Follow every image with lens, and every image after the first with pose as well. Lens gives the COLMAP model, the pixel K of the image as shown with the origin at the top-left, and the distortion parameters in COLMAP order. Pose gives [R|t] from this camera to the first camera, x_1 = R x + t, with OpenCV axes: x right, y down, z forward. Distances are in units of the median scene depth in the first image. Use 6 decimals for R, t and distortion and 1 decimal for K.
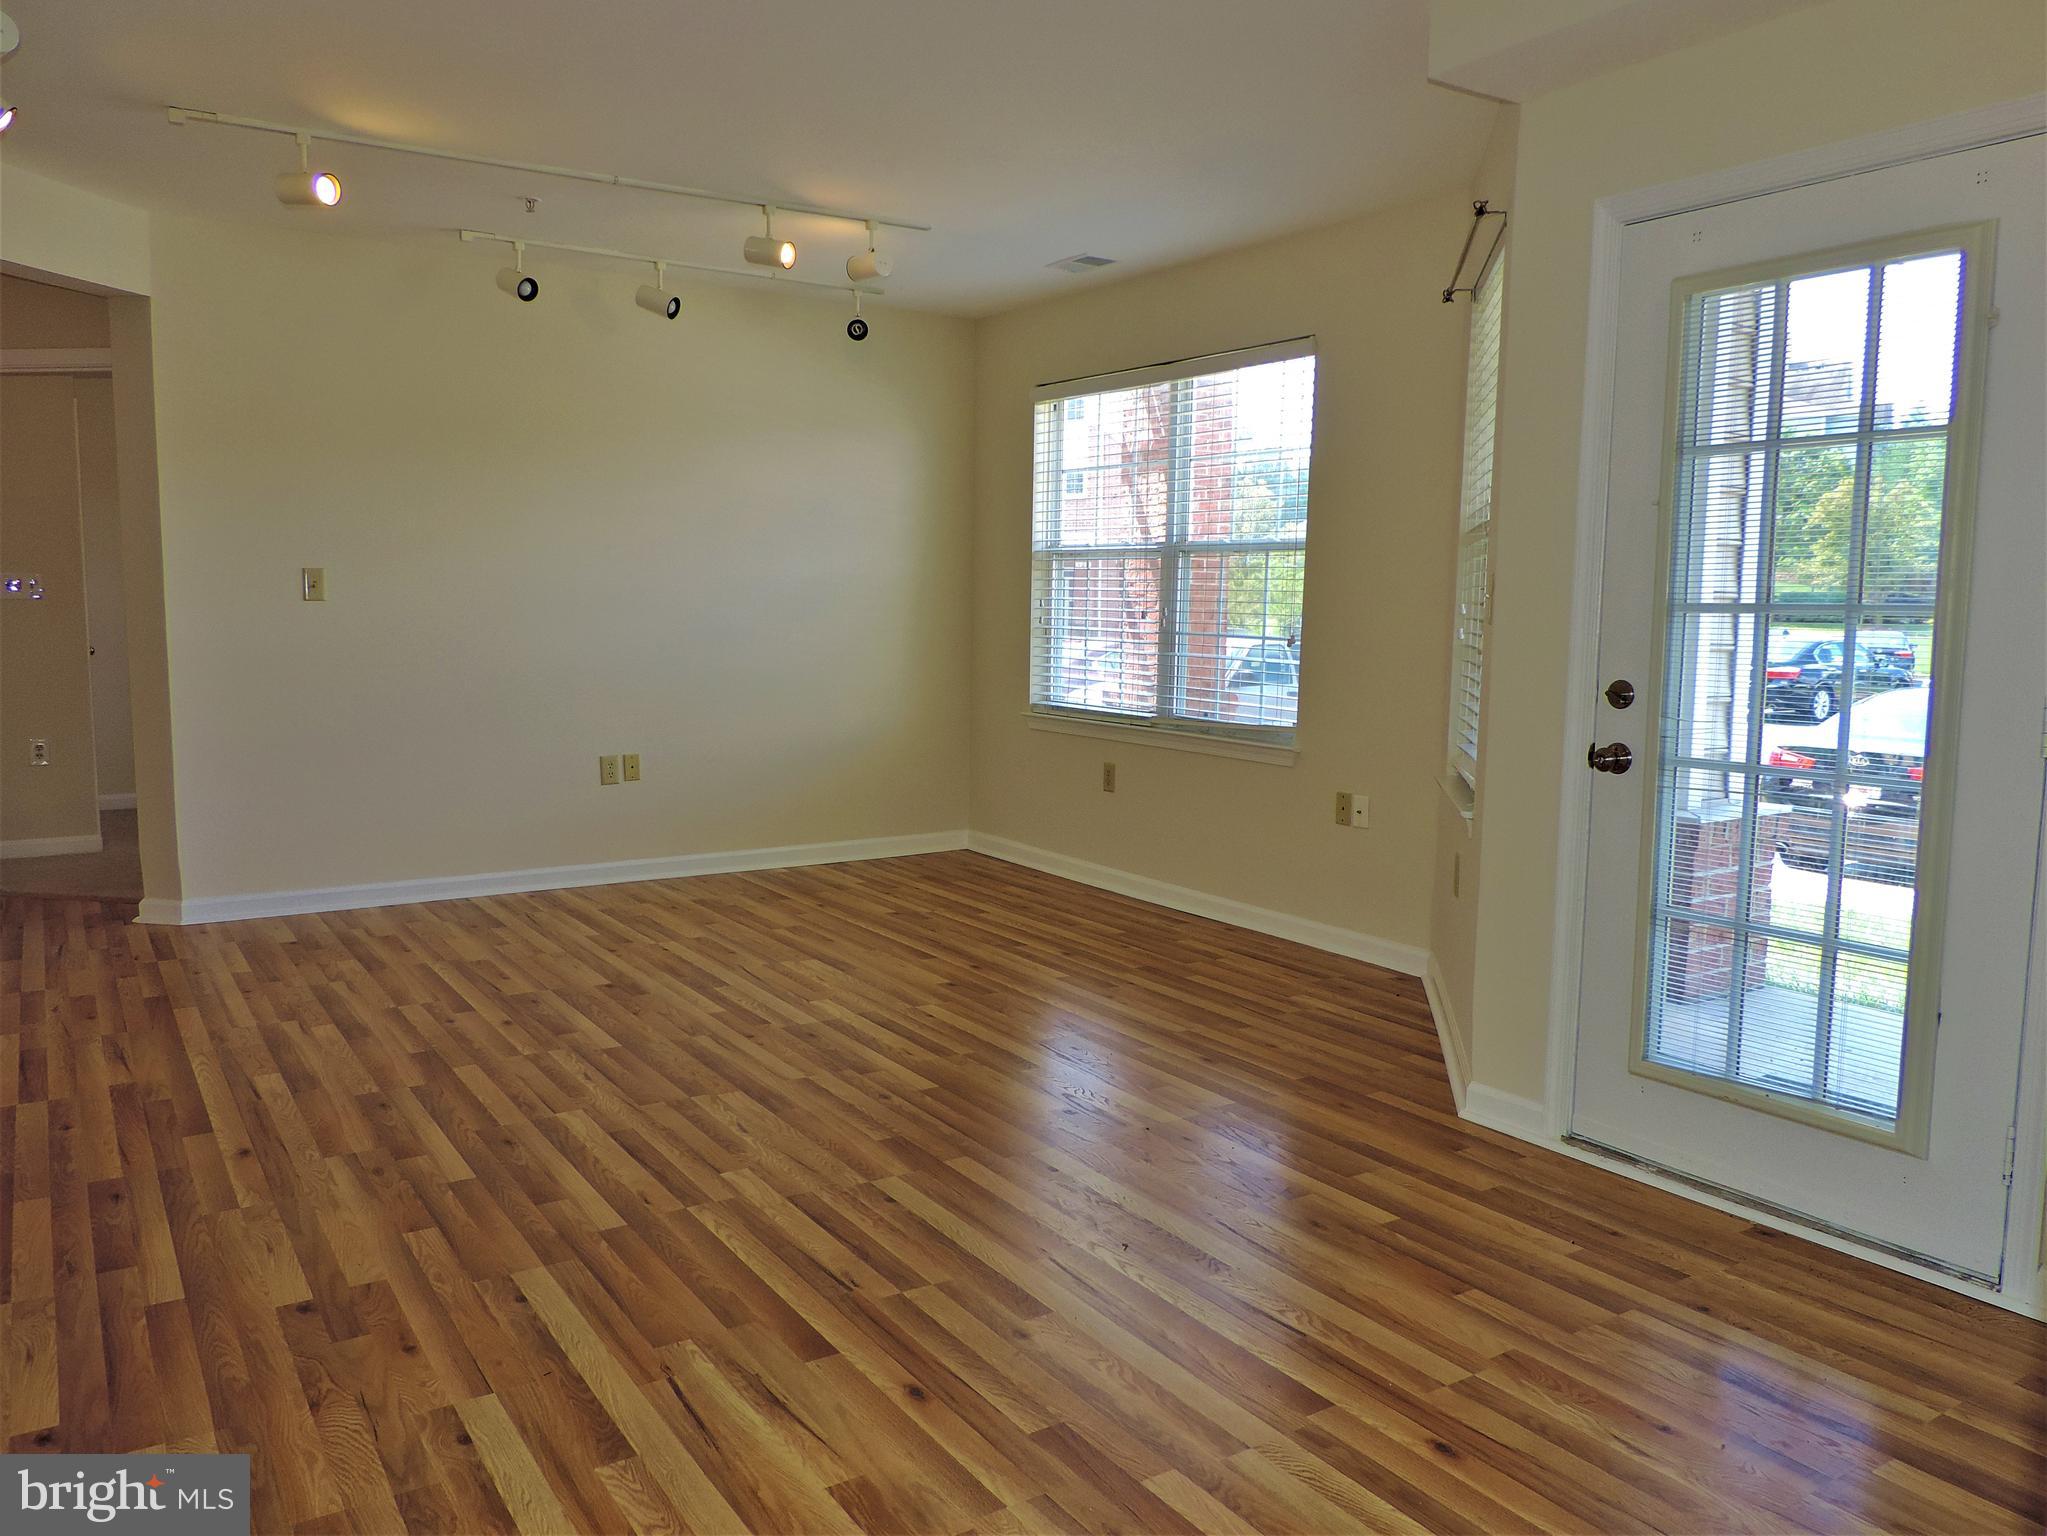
lens RADIAL K [[1497.0, 0, 993.5], [0, 1497.0, 761.0], [0, 0, 1]] dist [-0.020657, 0.006967]
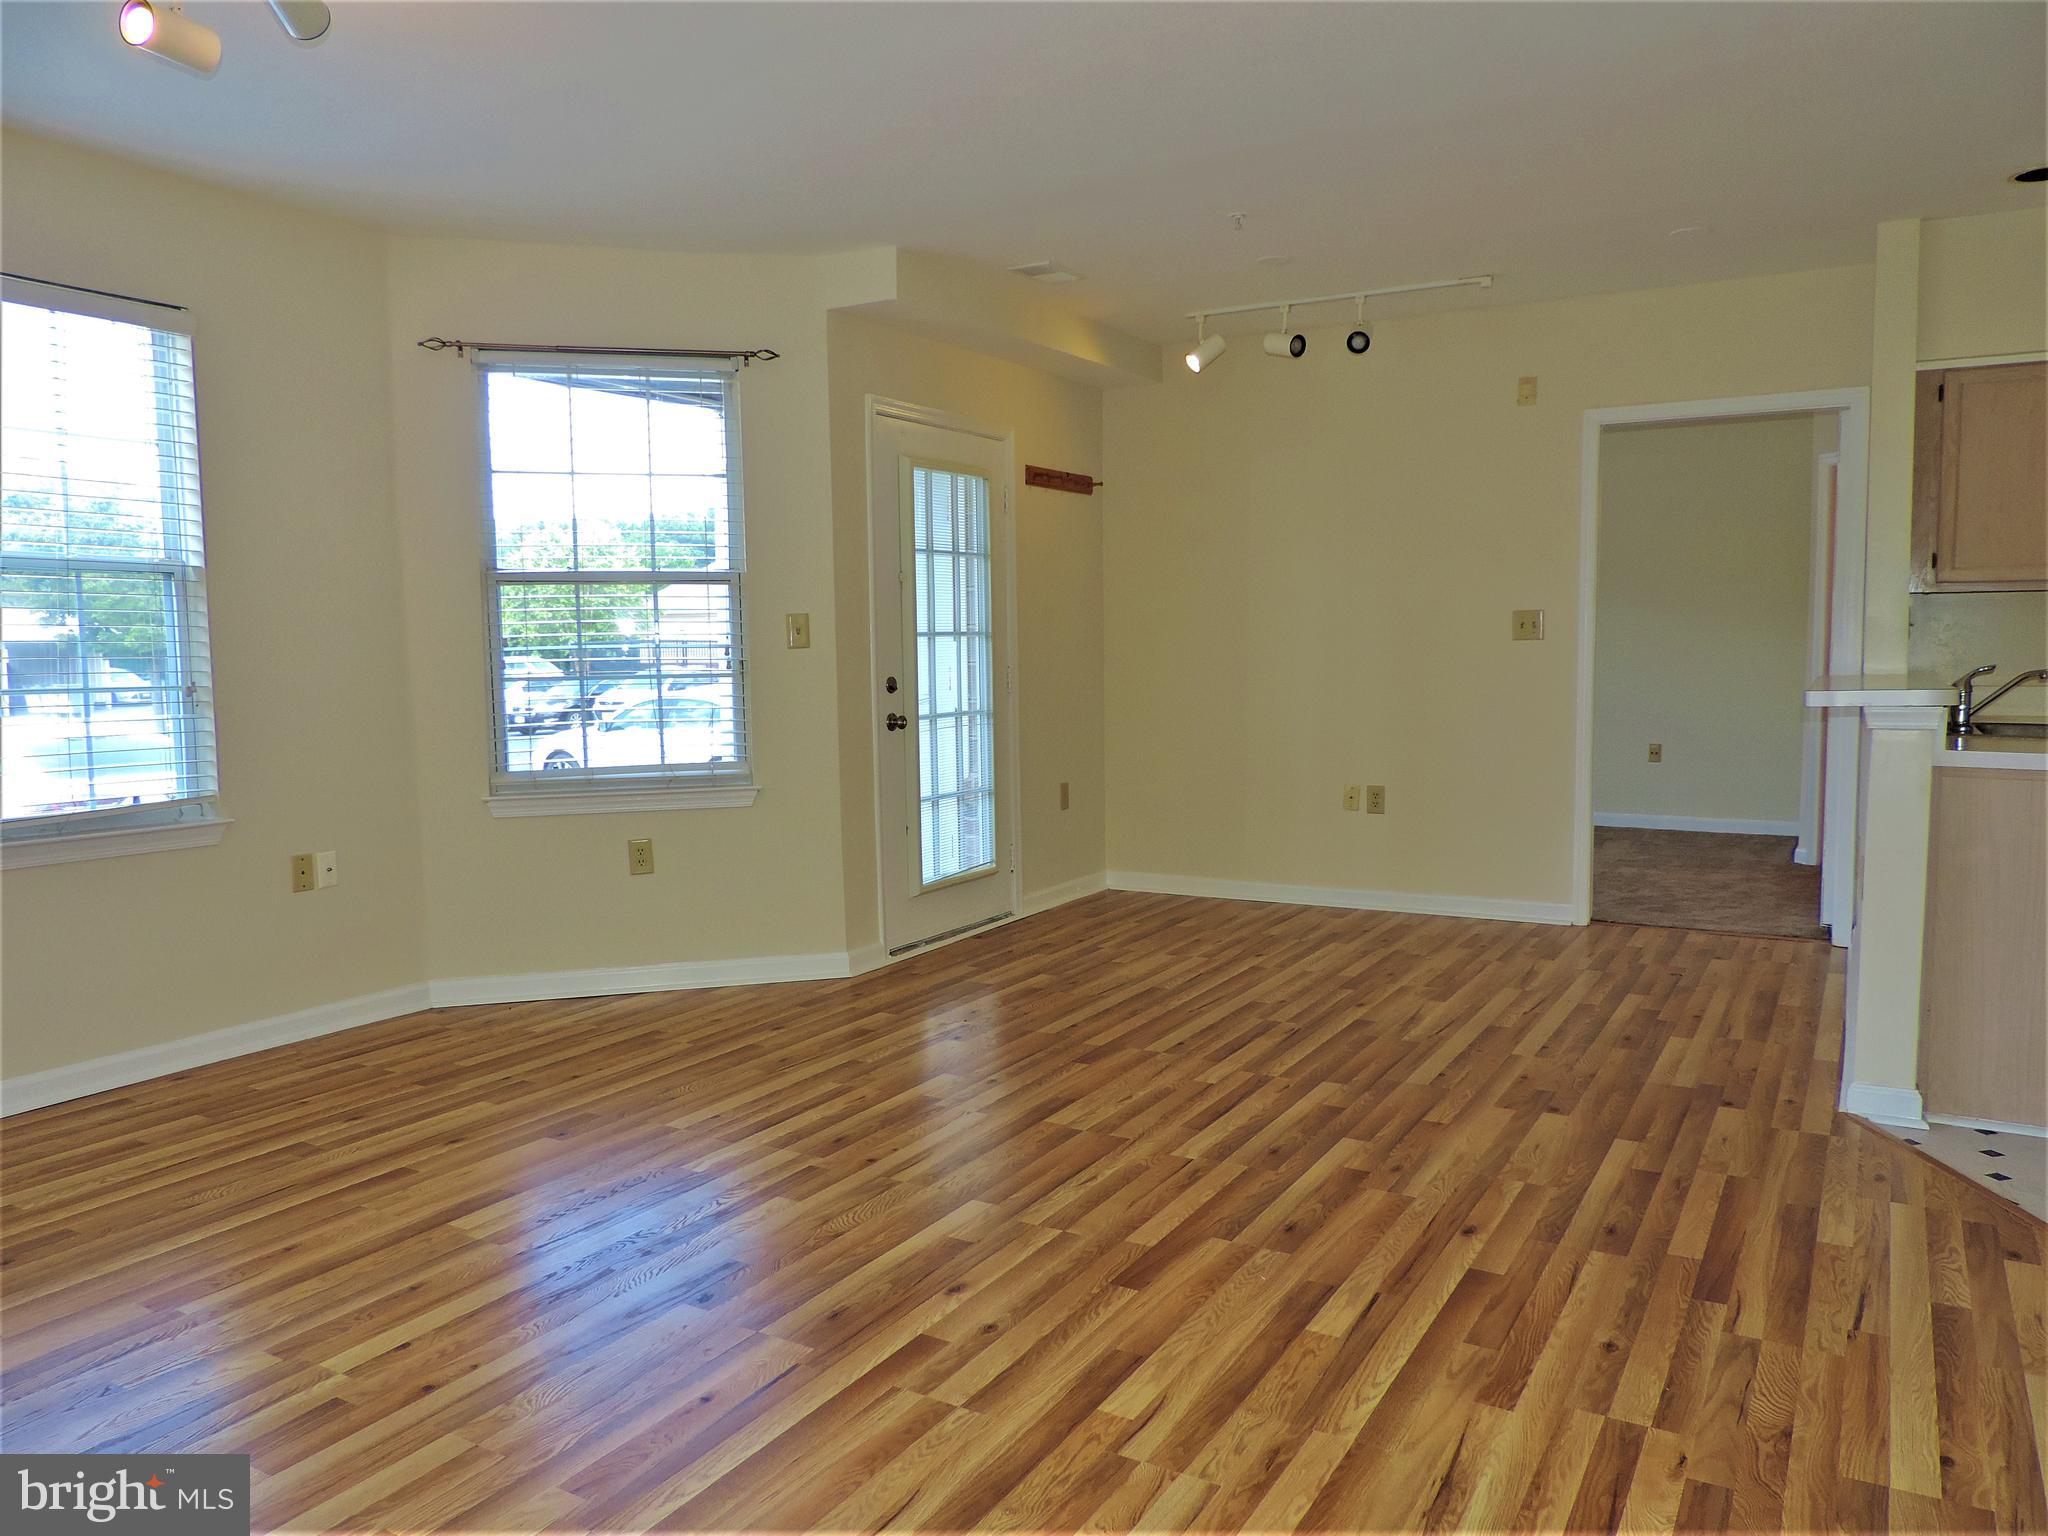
lens RADIAL K [[1469.3, 0, 1028.5], [0, 1469.3, 780.4], [0, 0, 1]] dist [-0.020238, 0.003312]
pose [[-0.451344, -0.091553, 0.887641, -1.066838], [0.101233, 0.983048, 0.152868, -0.163882], [-0.886589, 0.158855, -0.434425, 1.463275]]
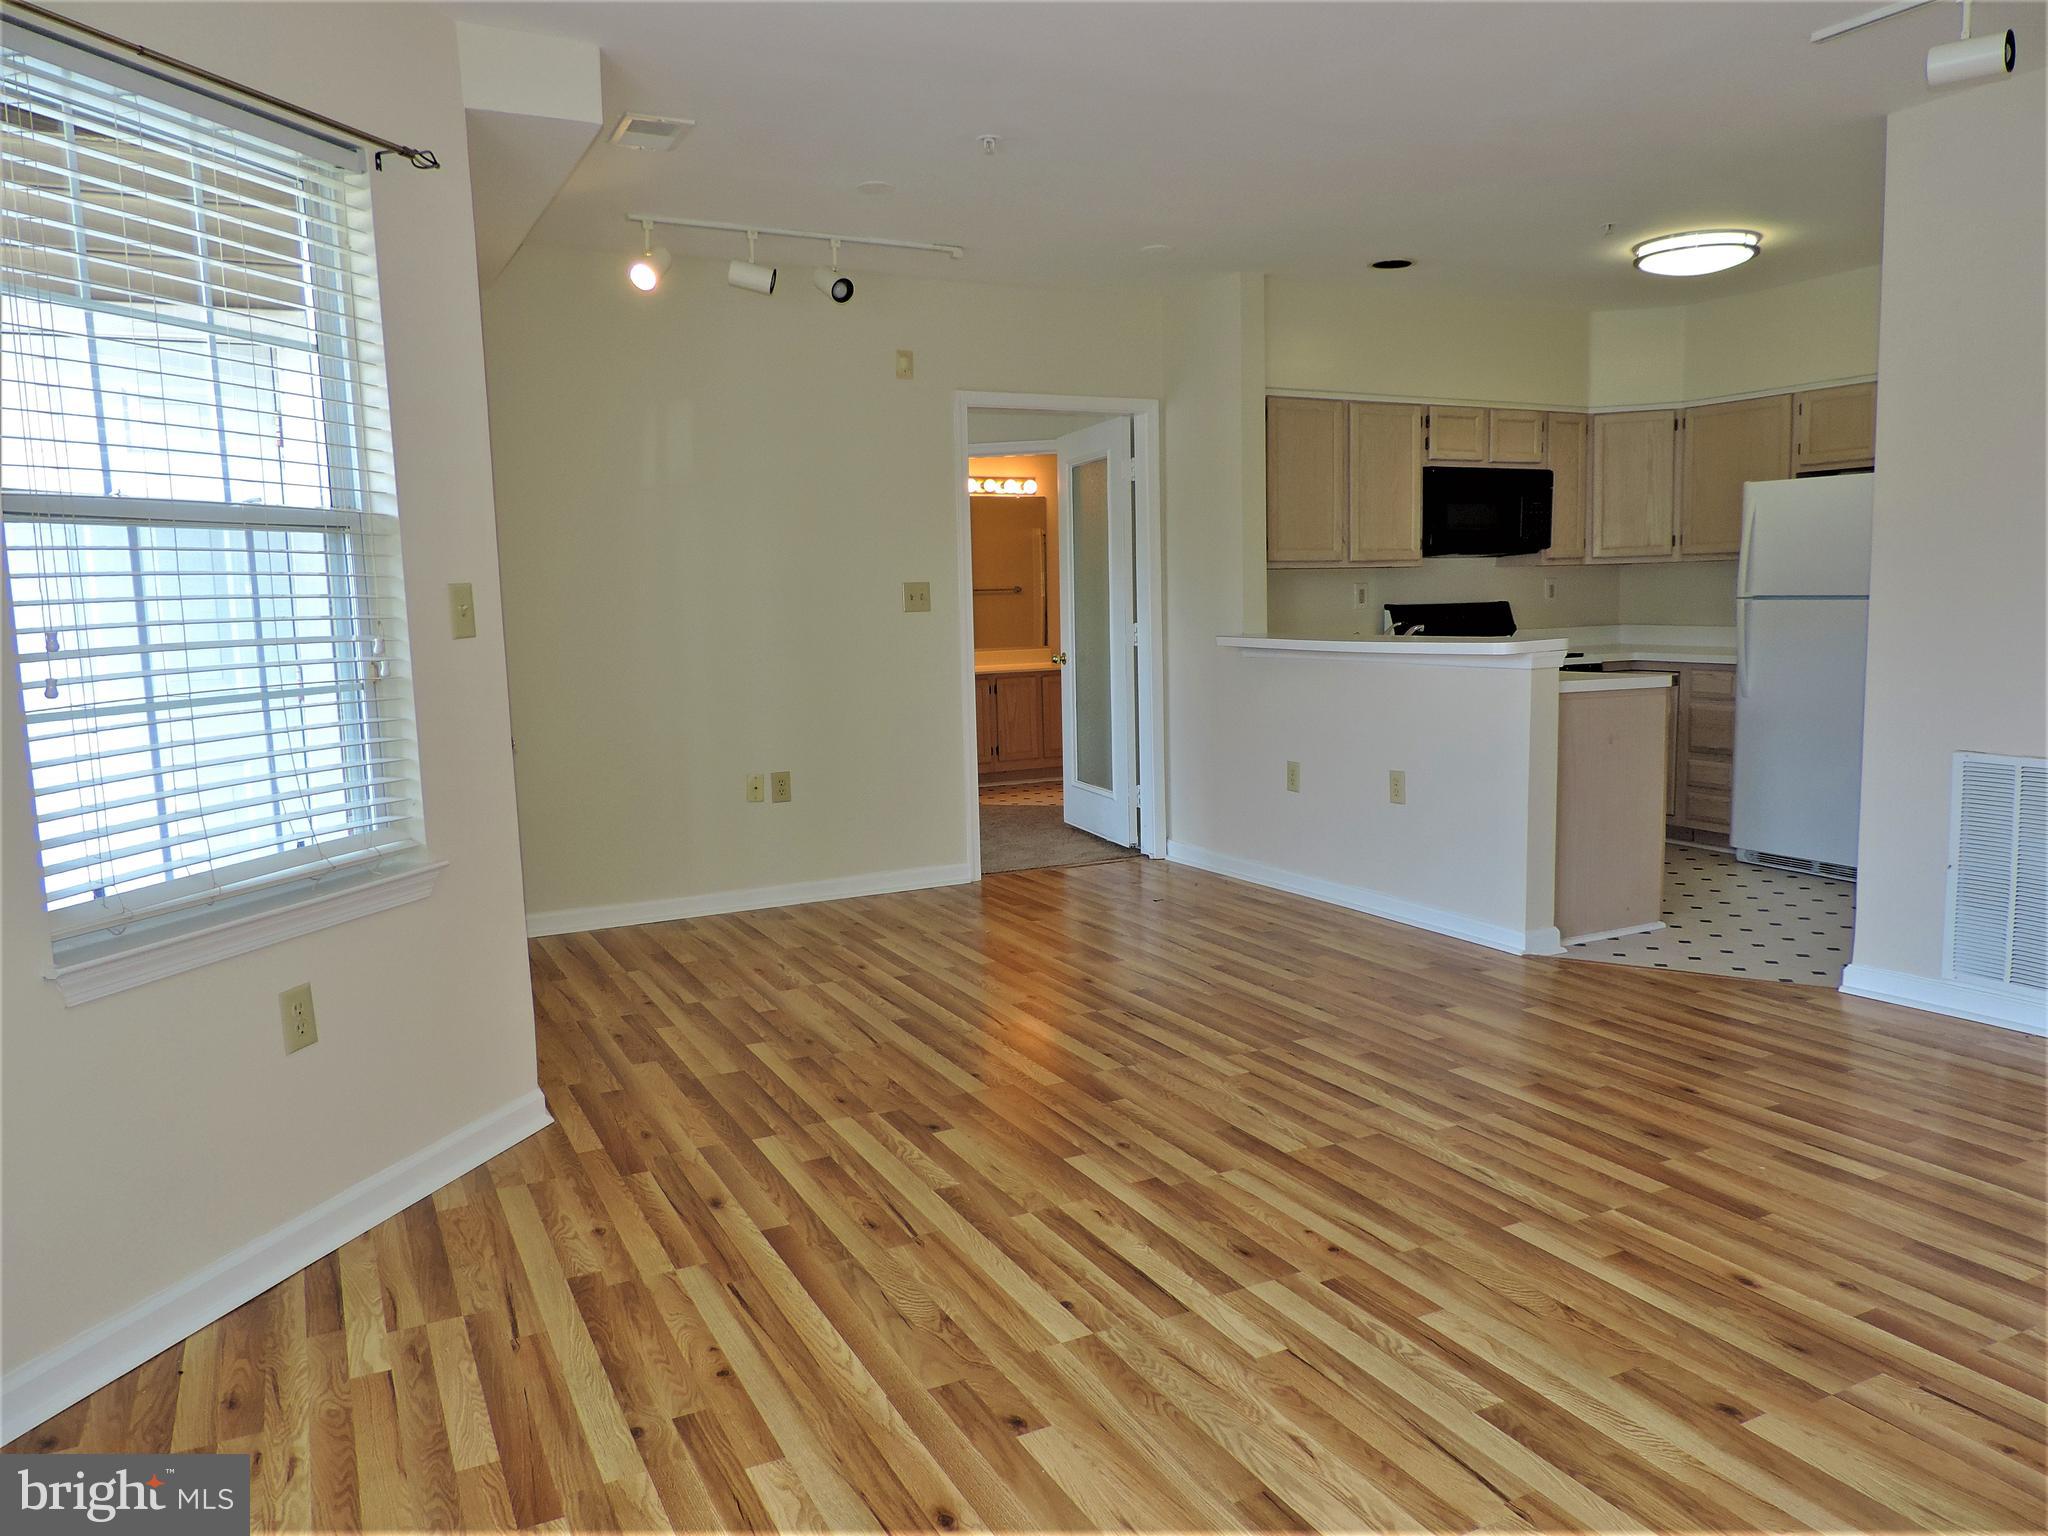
lens RADIAL K [[1468.9, 0, 1020.2], [0, 1468.9, 773.5], [0, 0, 1]] dist [-0.023133, 0.002905]
pose [[-0.995391, -0.000246, 0.095898, -0.099318], [0.021814, 0.973200, 0.228922, -0.213312], [-0.093384, 0.229959, -0.968710, 1.891625]]
